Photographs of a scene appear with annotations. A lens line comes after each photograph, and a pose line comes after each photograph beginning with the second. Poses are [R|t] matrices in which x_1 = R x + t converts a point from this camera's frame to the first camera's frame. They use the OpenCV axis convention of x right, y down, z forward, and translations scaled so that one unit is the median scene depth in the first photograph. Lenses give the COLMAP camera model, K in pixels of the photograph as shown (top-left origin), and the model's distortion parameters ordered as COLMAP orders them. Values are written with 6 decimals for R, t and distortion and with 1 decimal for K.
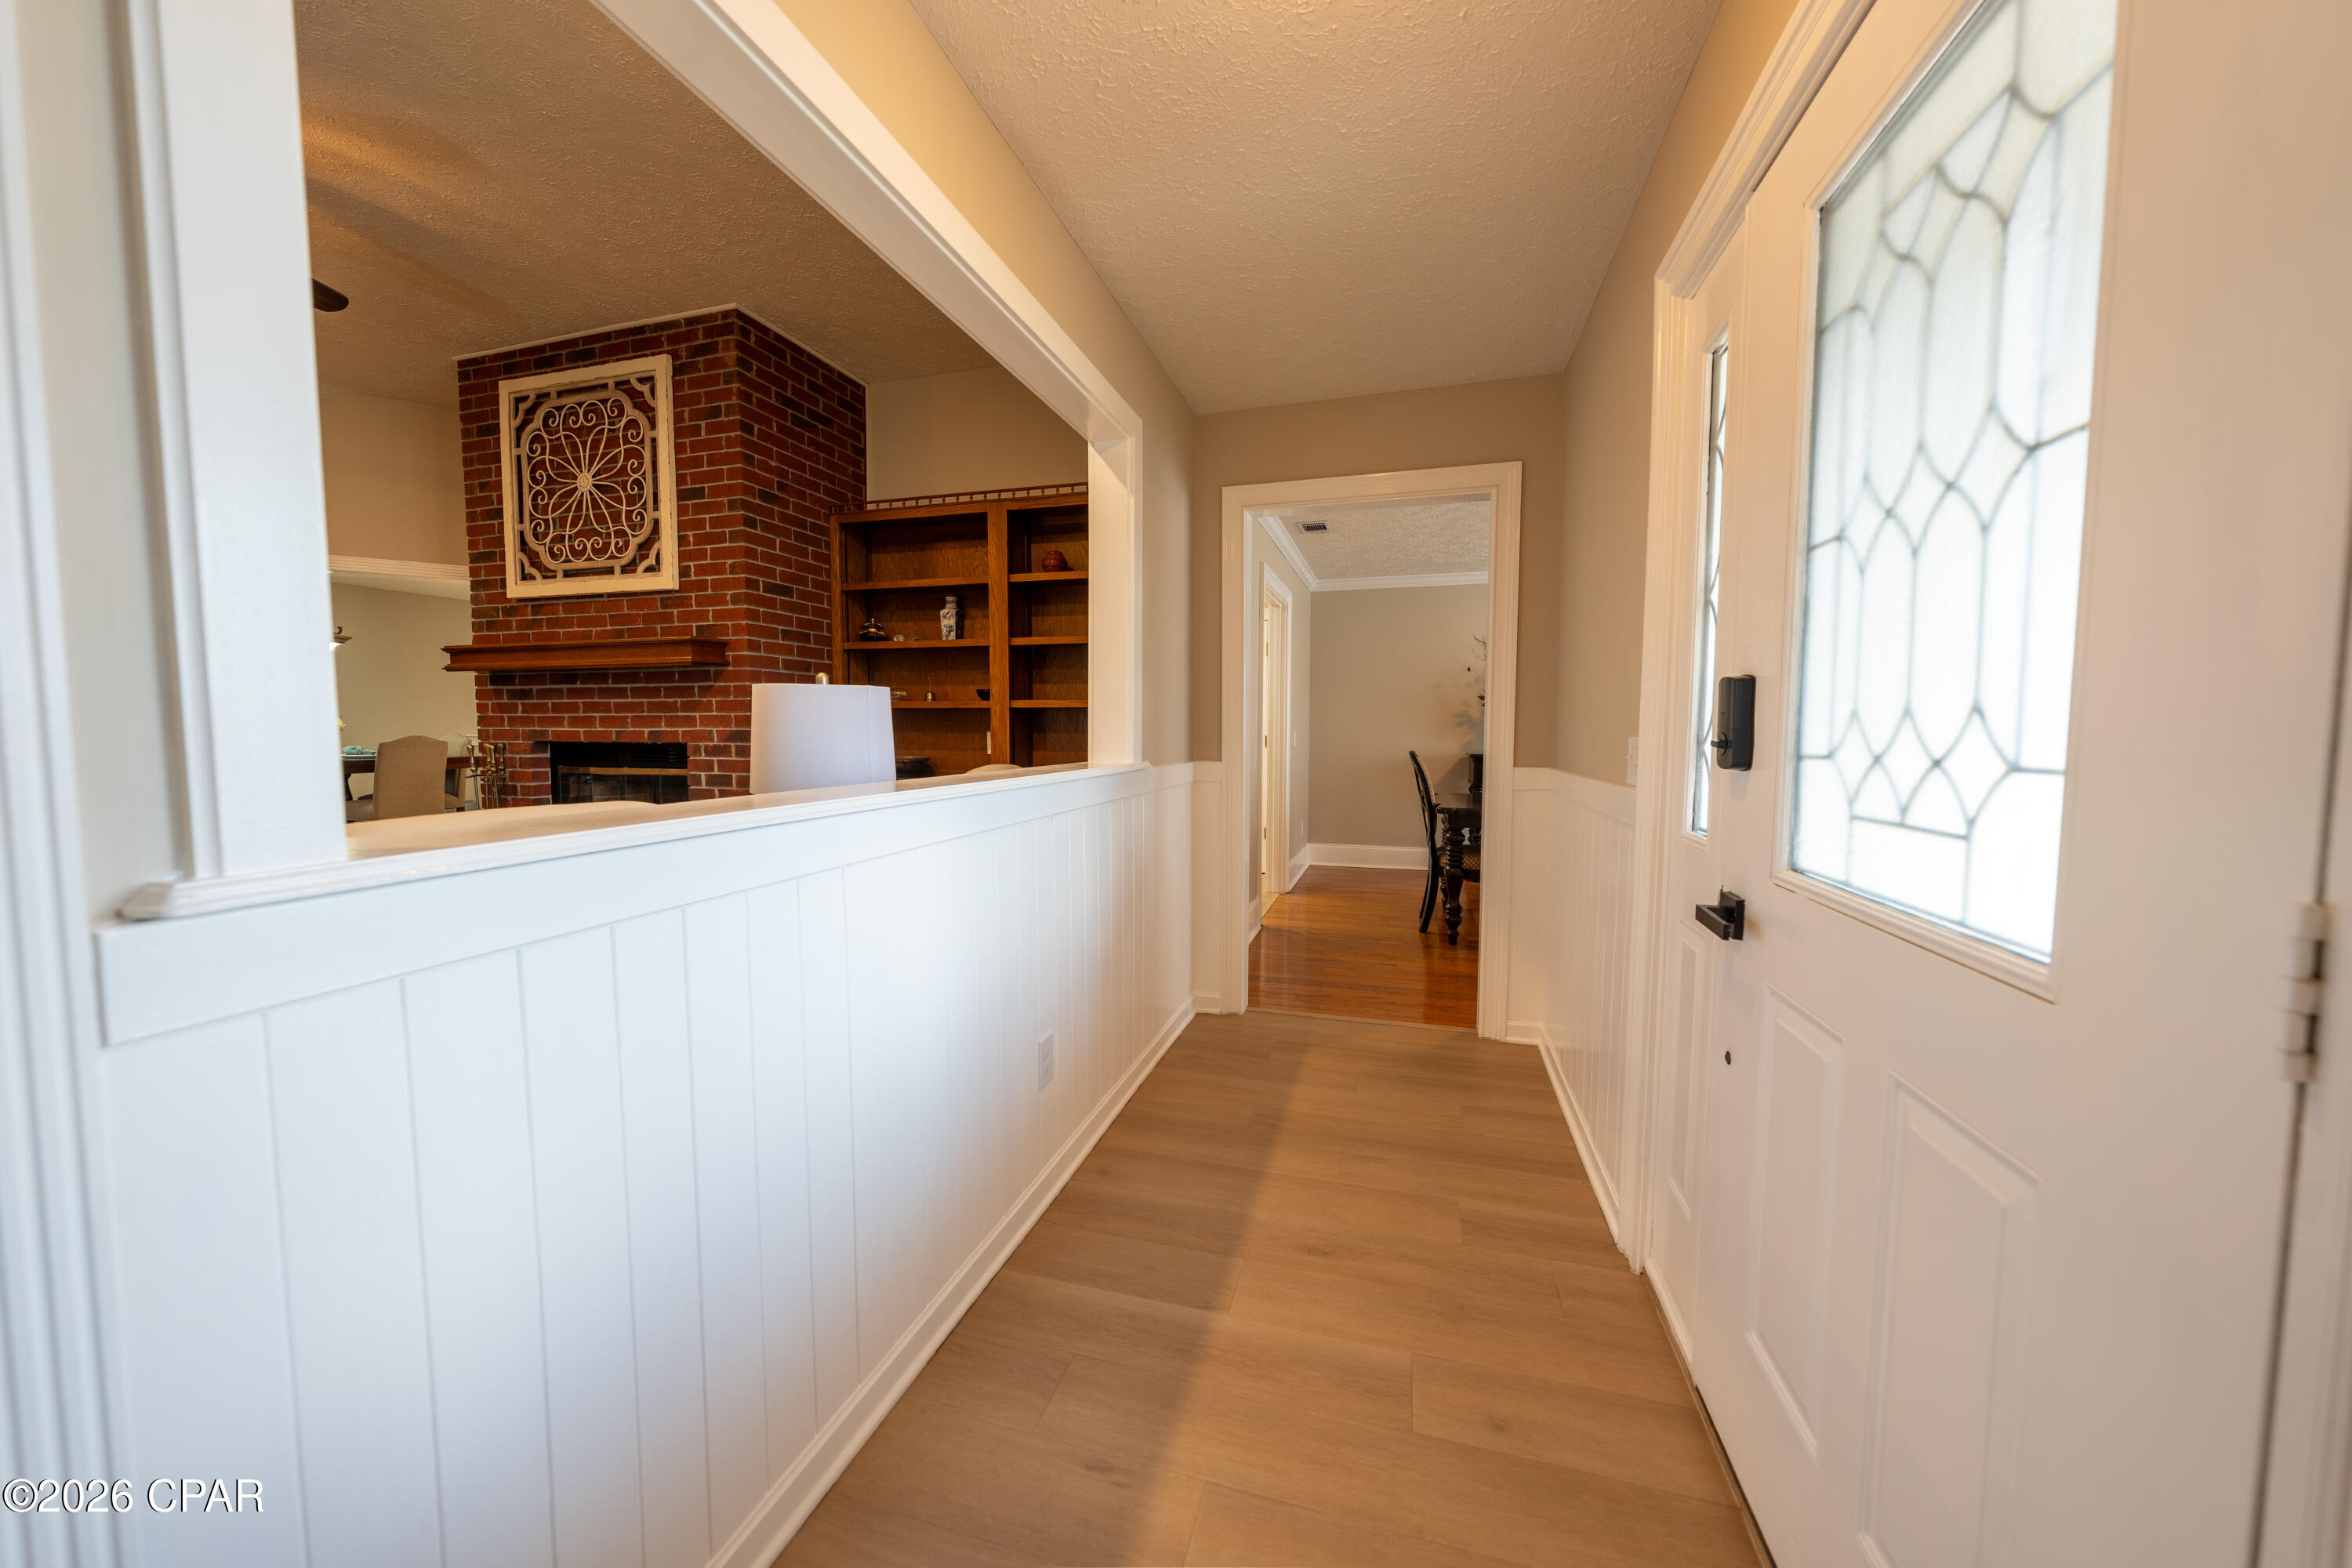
lens RADIAL K [[799.7, 0, 1182.3], [0, 799.7, 777.7], [0, 0, 1]] dist [-0.006159, 0.001226]
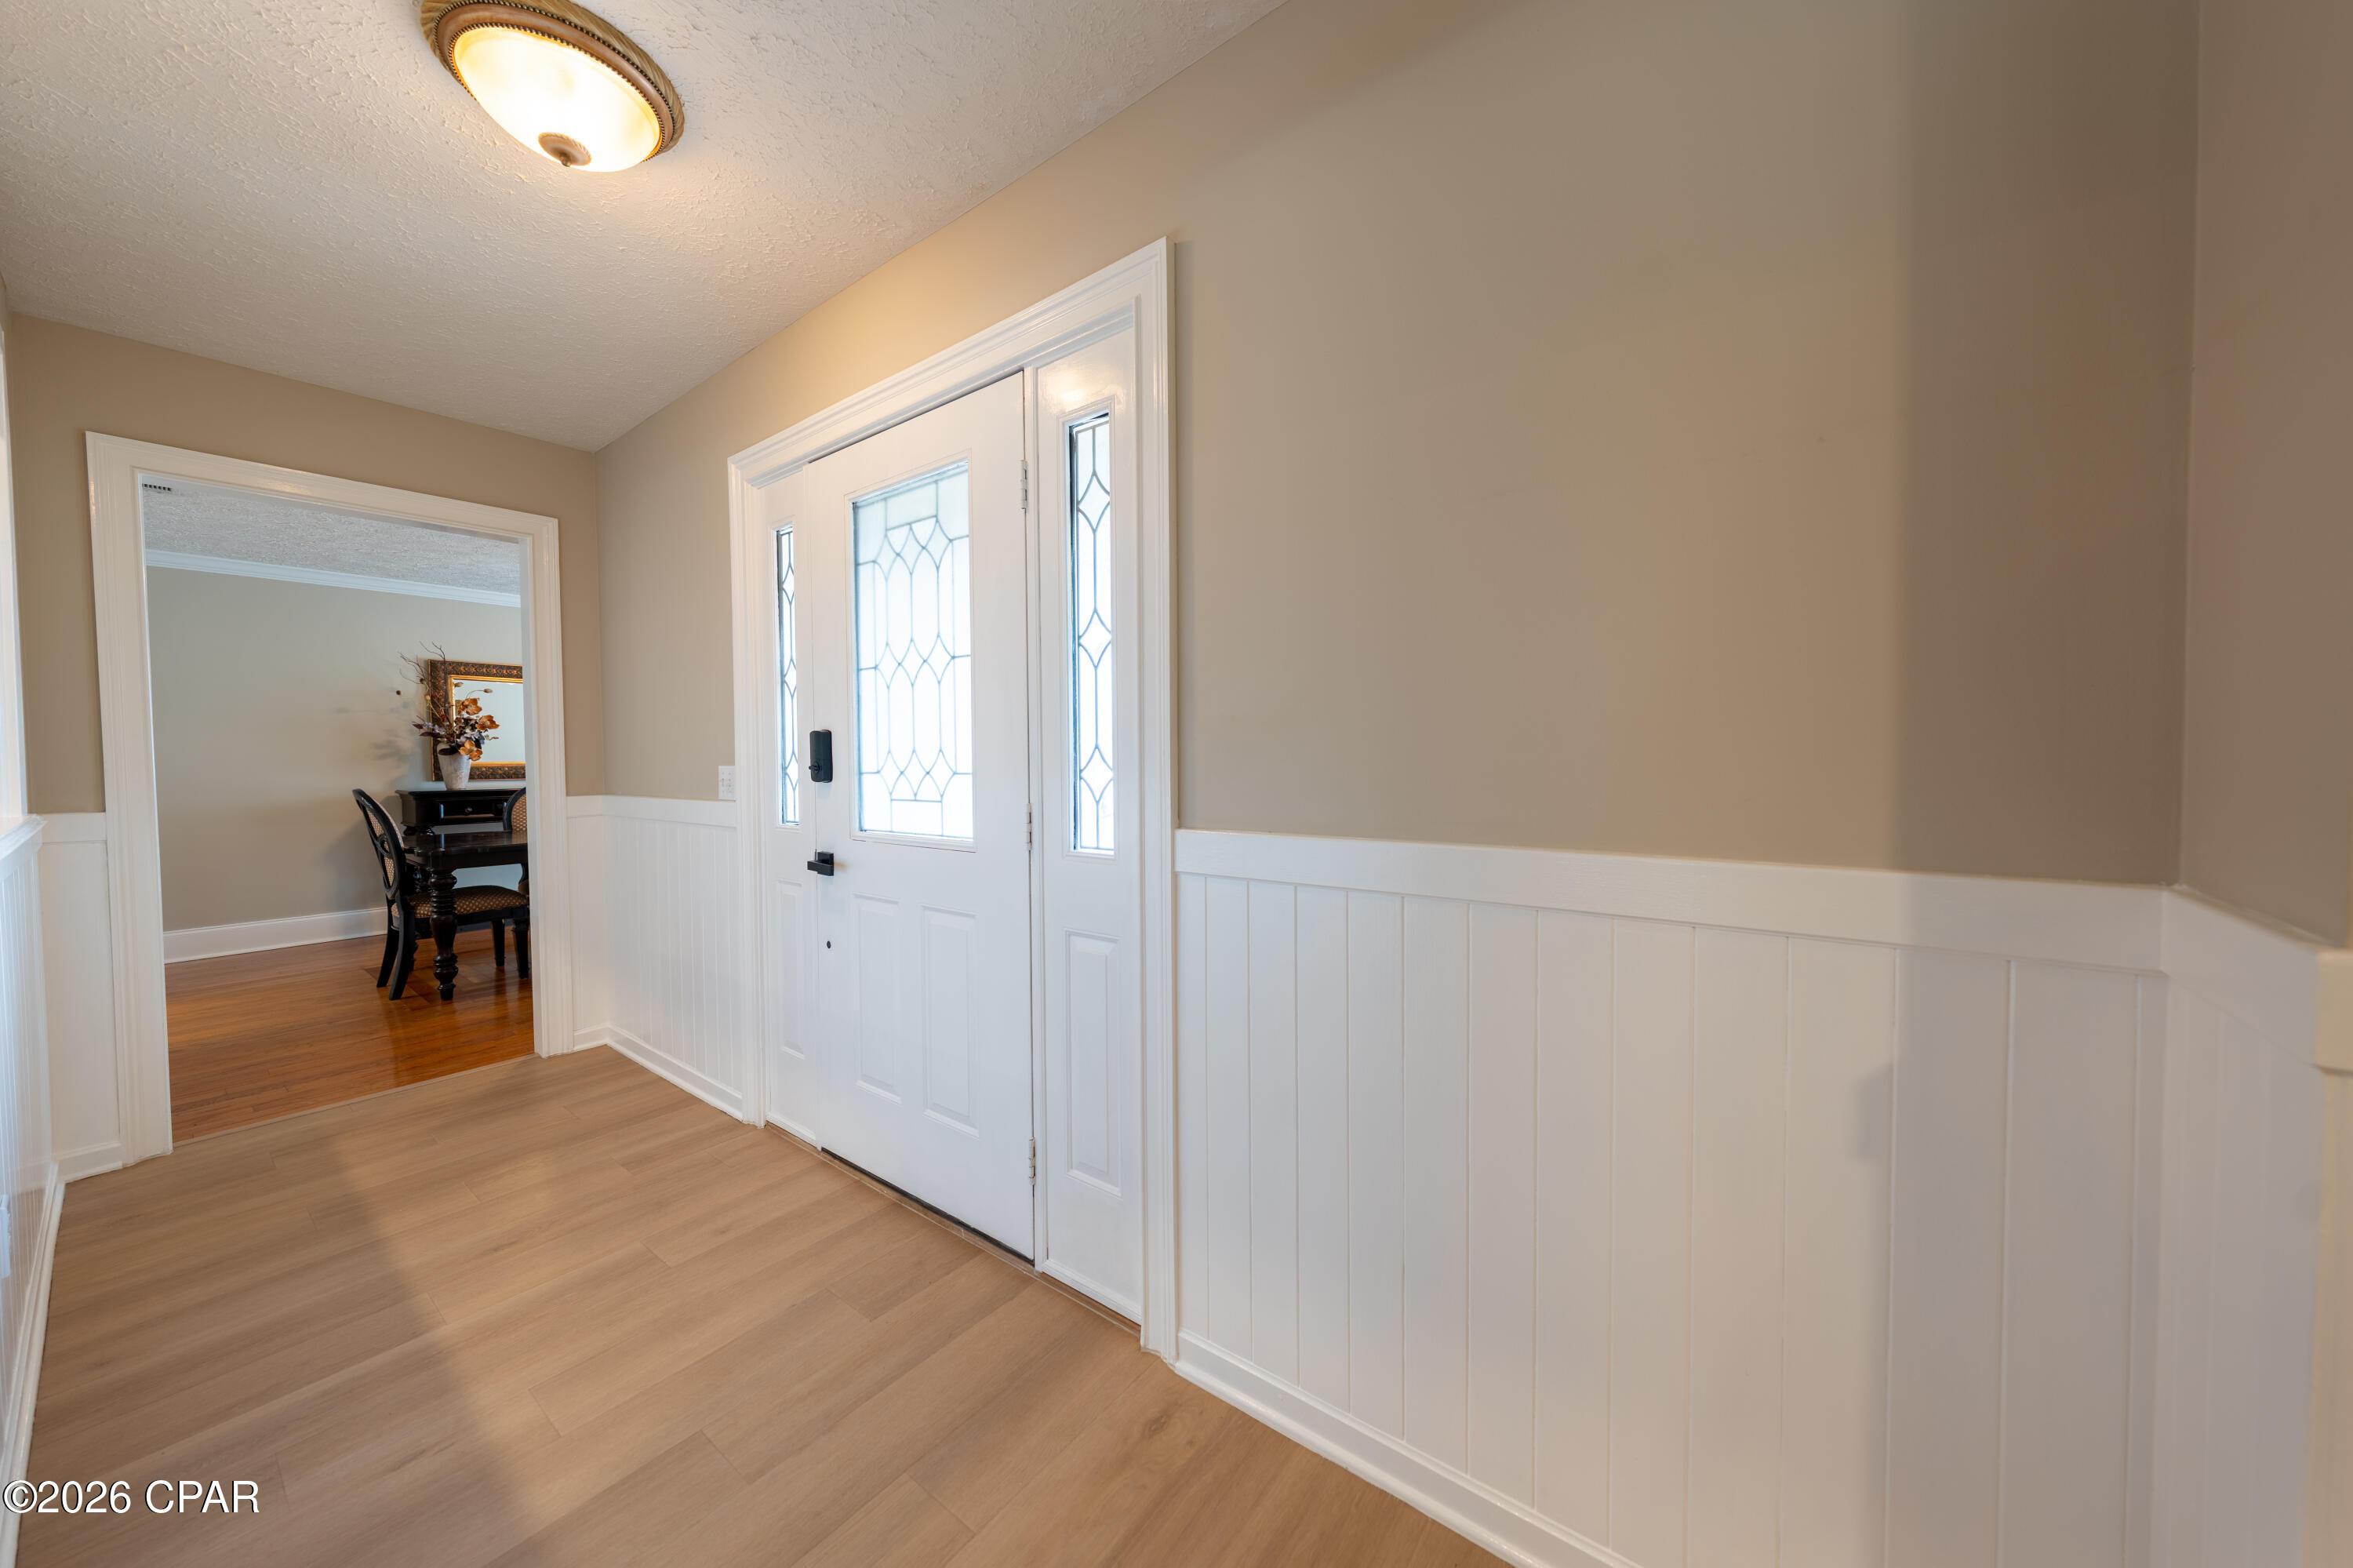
lens RADIAL K [[800.1, 0, 1172.5], [0, 800.1, 774.0], [0, 0, 1]] dist [-0.006159, 0.001226]
pose [[0.361111, -0.027728, 0.932111, -0.245679], [0.066788, 0.997760, 0.003806, 0.006198], [-0.930128, 0.060879, 0.362154, -0.135561]]
